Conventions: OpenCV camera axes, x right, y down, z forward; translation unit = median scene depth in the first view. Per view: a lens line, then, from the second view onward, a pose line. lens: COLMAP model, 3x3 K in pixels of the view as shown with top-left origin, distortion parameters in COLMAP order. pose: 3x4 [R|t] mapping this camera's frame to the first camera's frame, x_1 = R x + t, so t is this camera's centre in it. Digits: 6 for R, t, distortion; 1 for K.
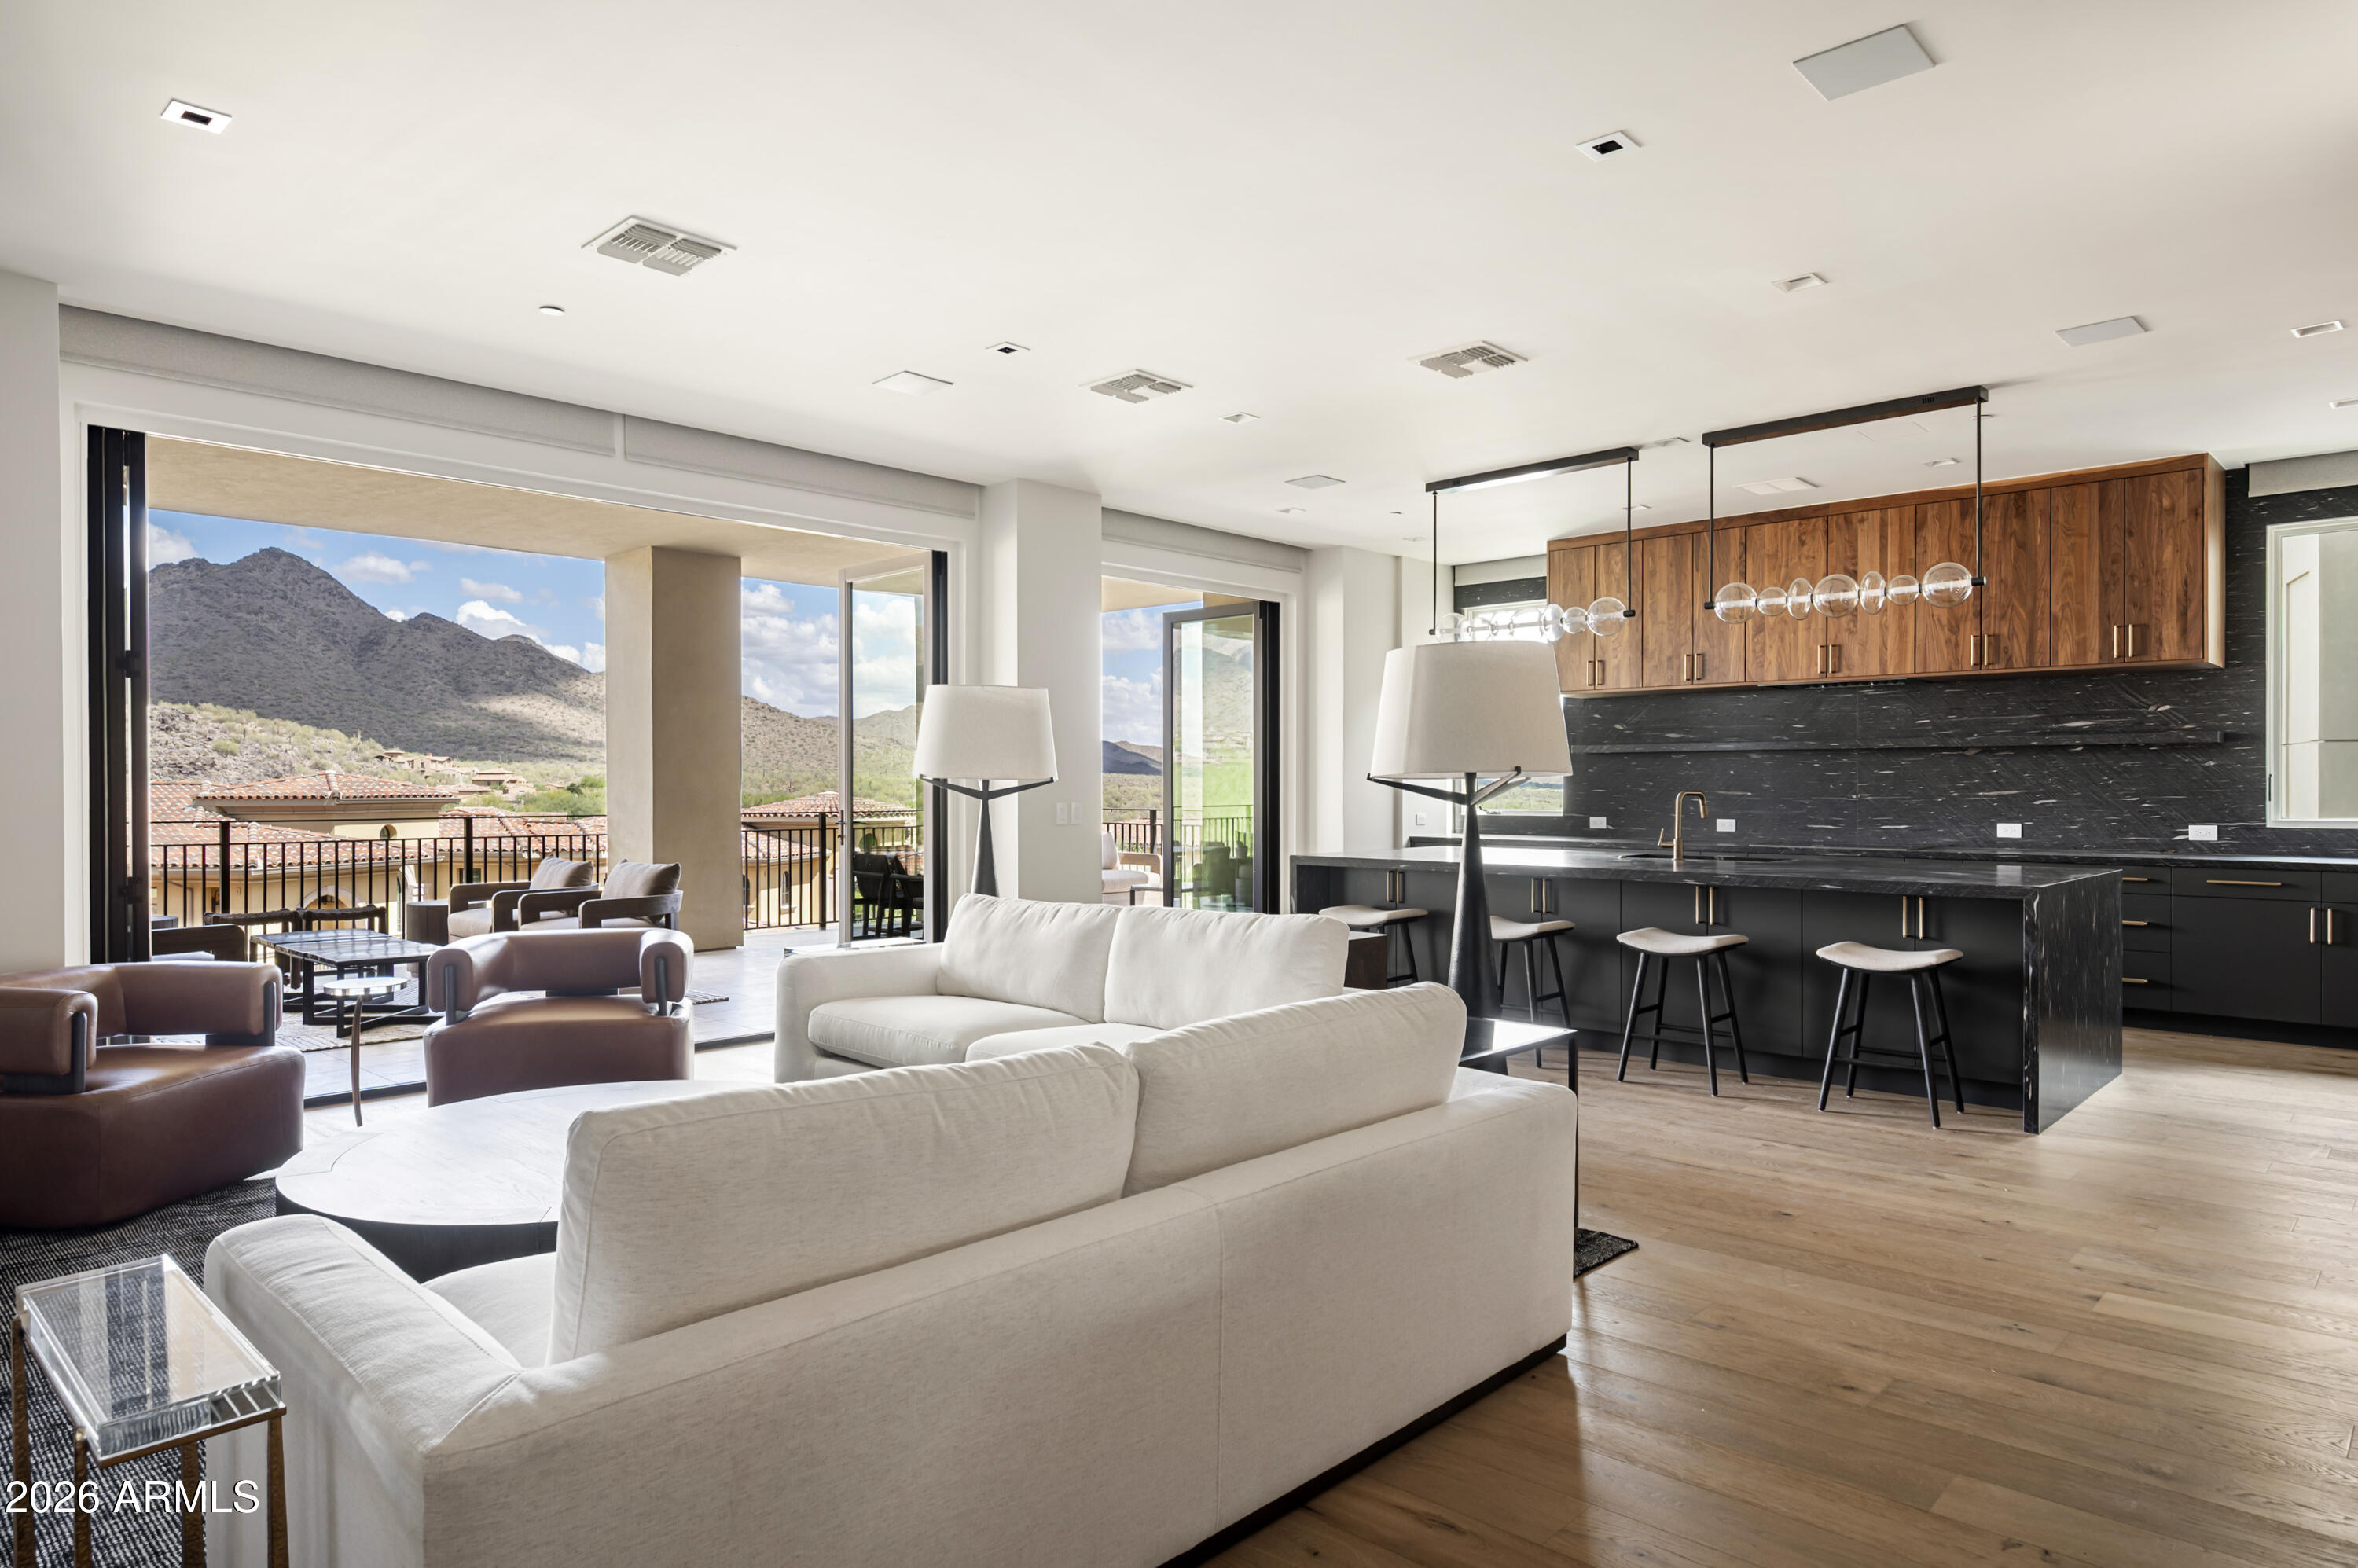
lens RADIAL K [[1398.9, 0, 1165.3], [0, 1398.9, 797.5], [0, 0, 1]] dist [-0.002695, -0.003308]
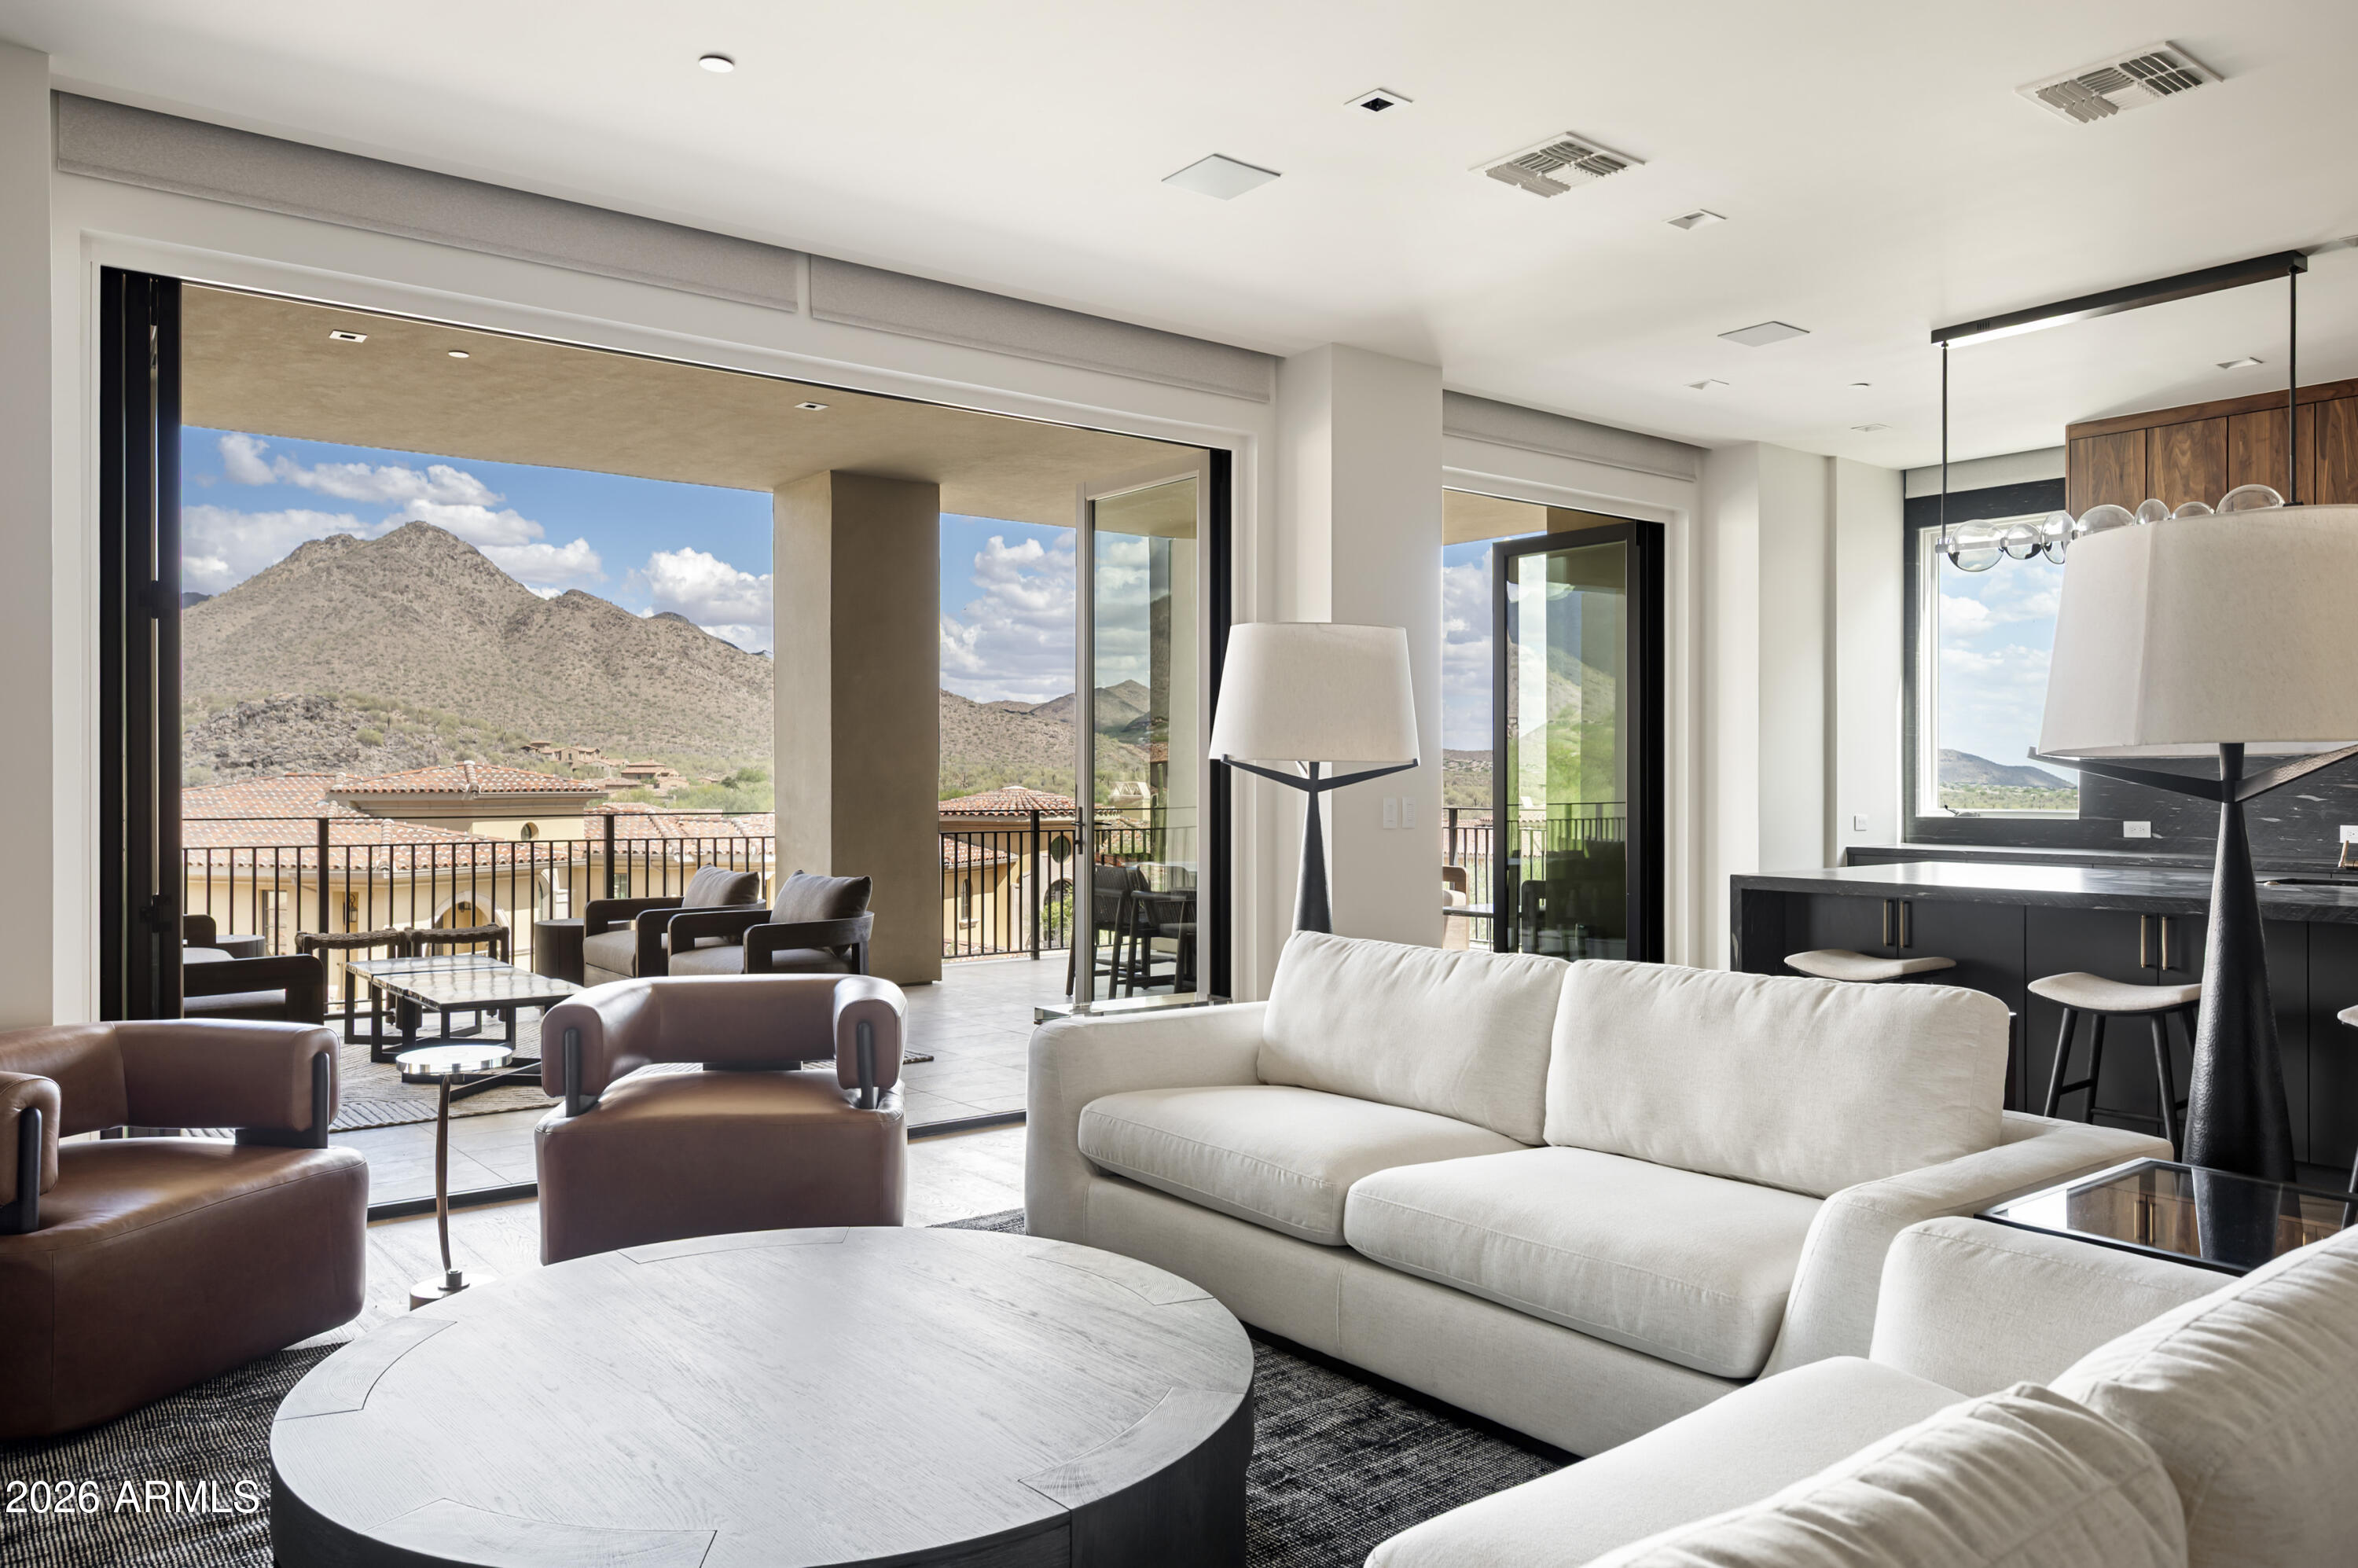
lens RADIAL K [[1612.3, 0, 1148.7], [0, 1612.3, 789.0], [0, 0, 1]] dist [-0.011293, 0.008809]
pose [[0.989550, 0.002329, -0.144173, -0.074900], [-0.002845, 0.999990, -0.003377, 0.002412], [0.144164, 0.003752, 0.989547, 0.164166]]
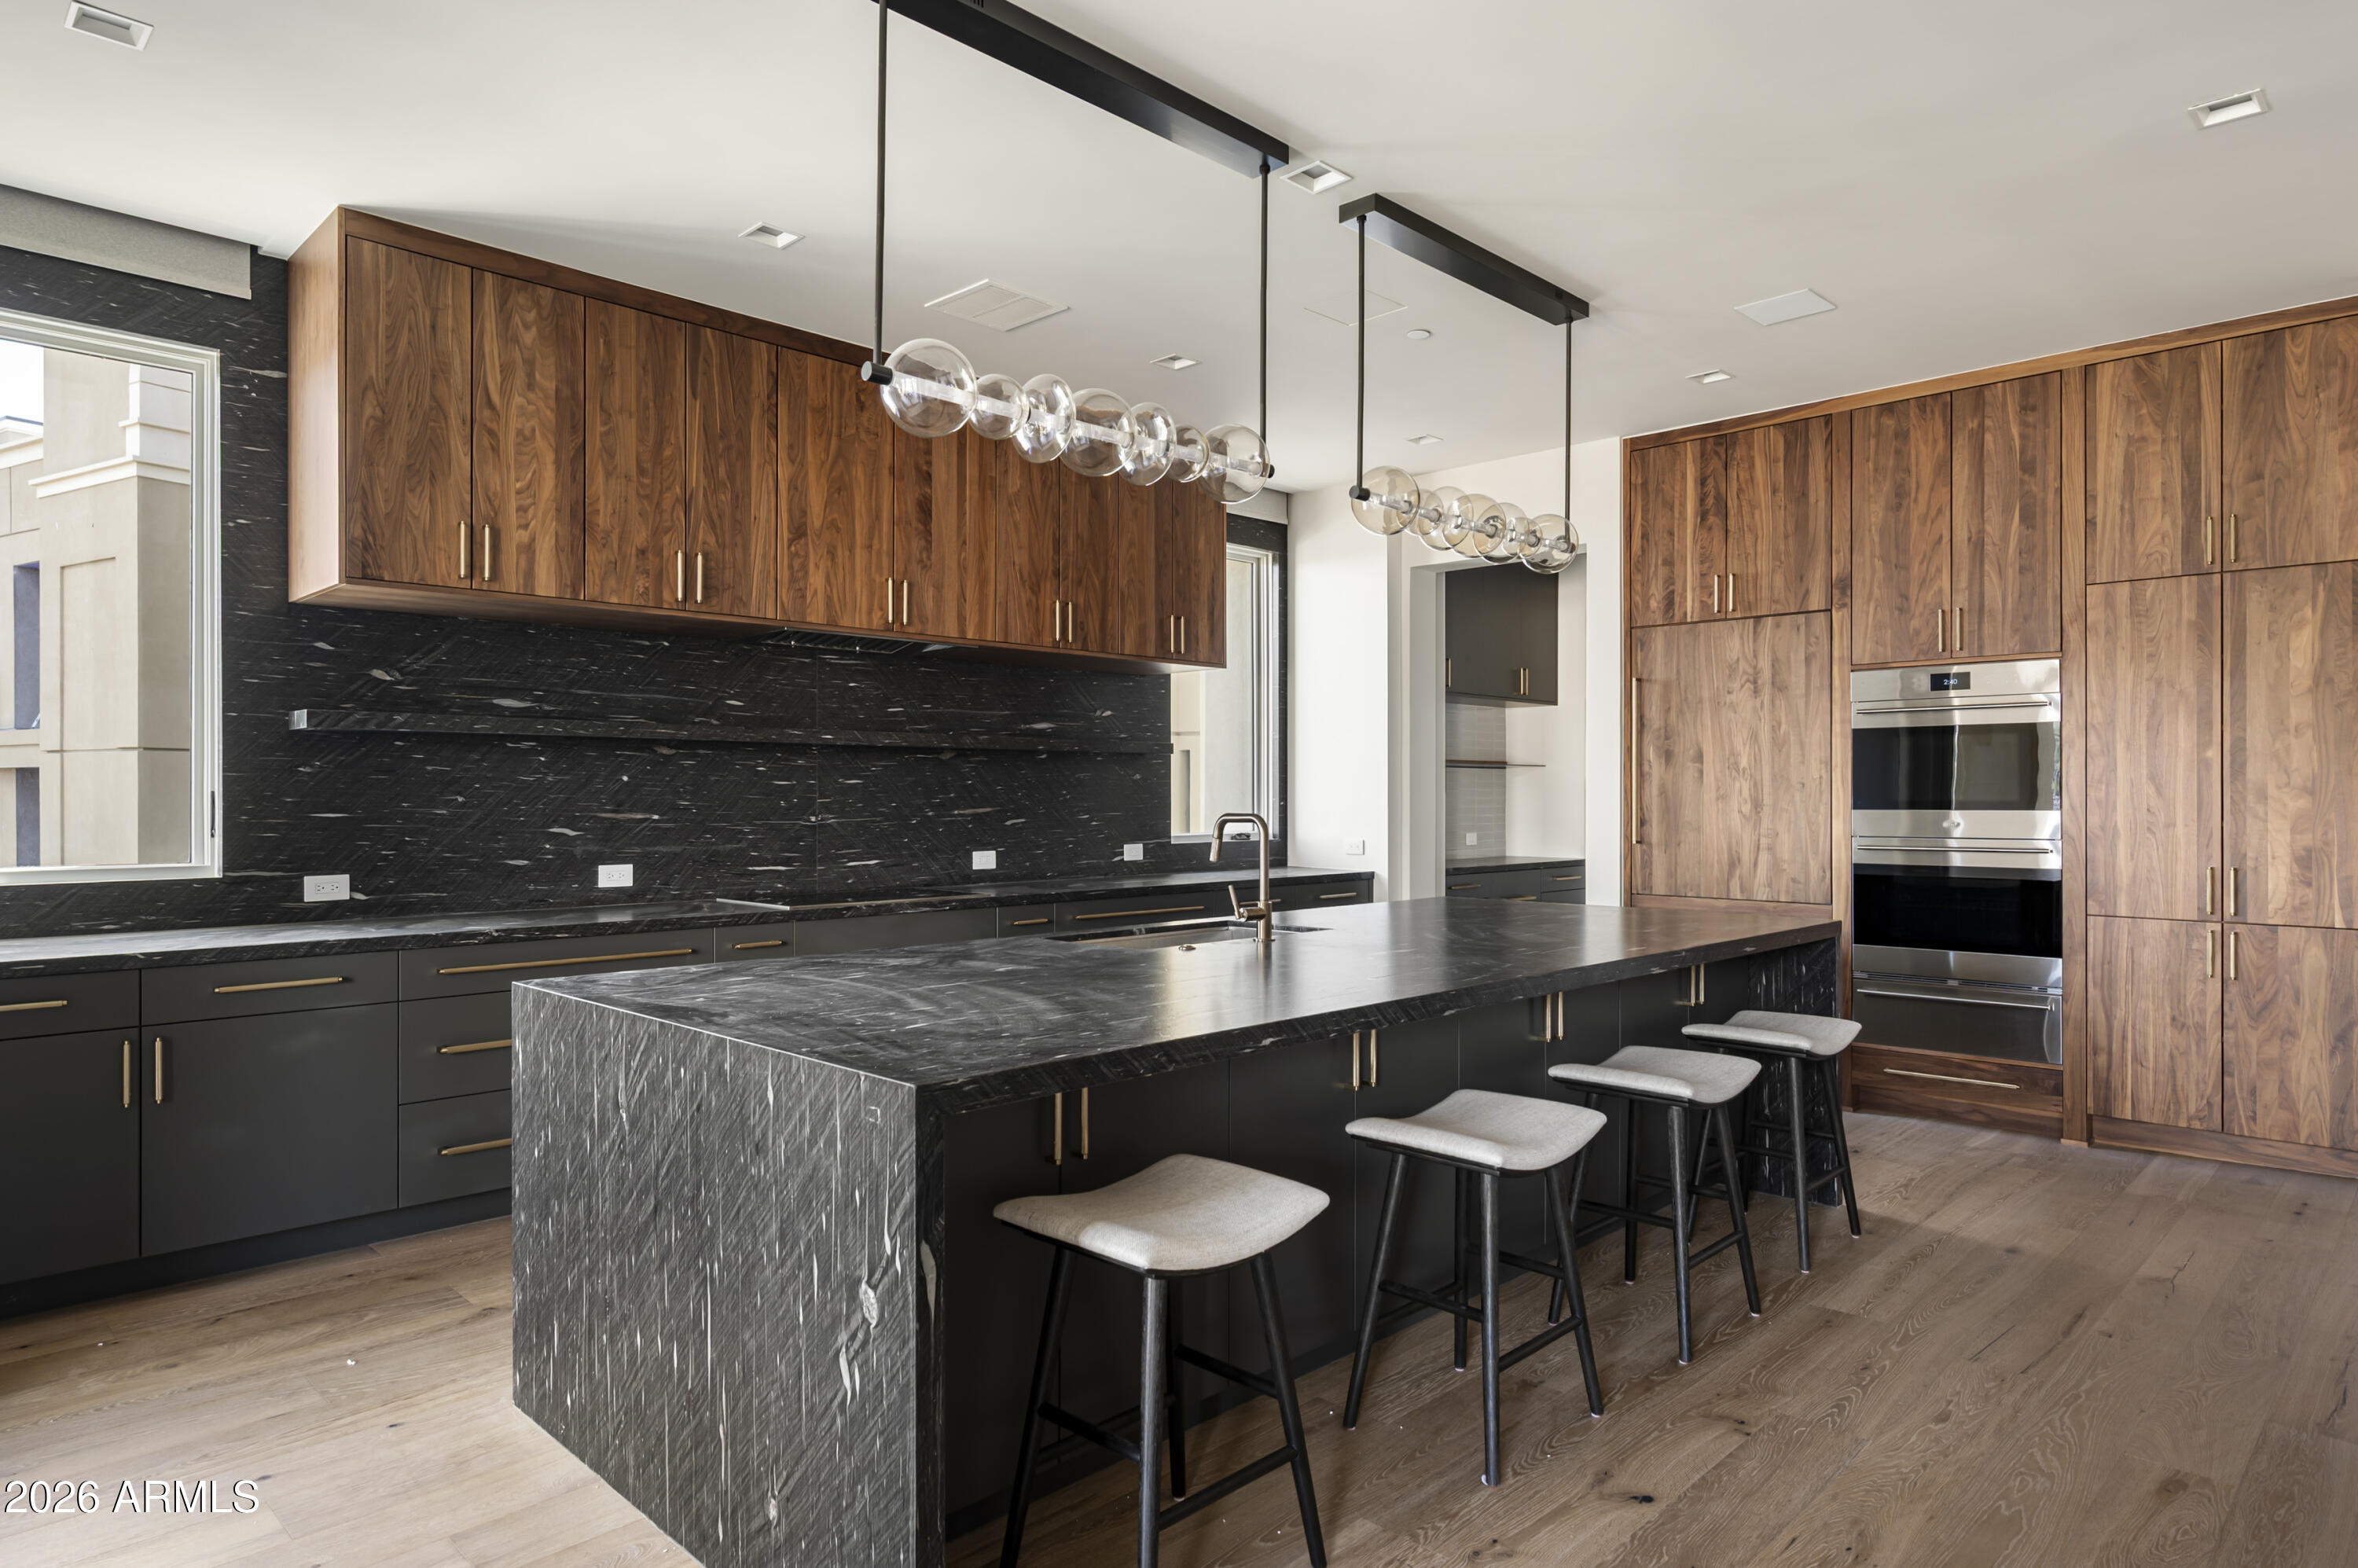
lens RADIAL K [[1398.9, 0, 1176.3], [0, 1398.9, 781.3], [0, 0, 1]] dist [-0.002695, -0.003308]
pose [[-0.004555, 0.006257, 0.999970, -0.160189], [0.003987, 0.999973, -0.006239, -0.014360], [-0.999982, 0.003958, -0.004580, 0.905670]]
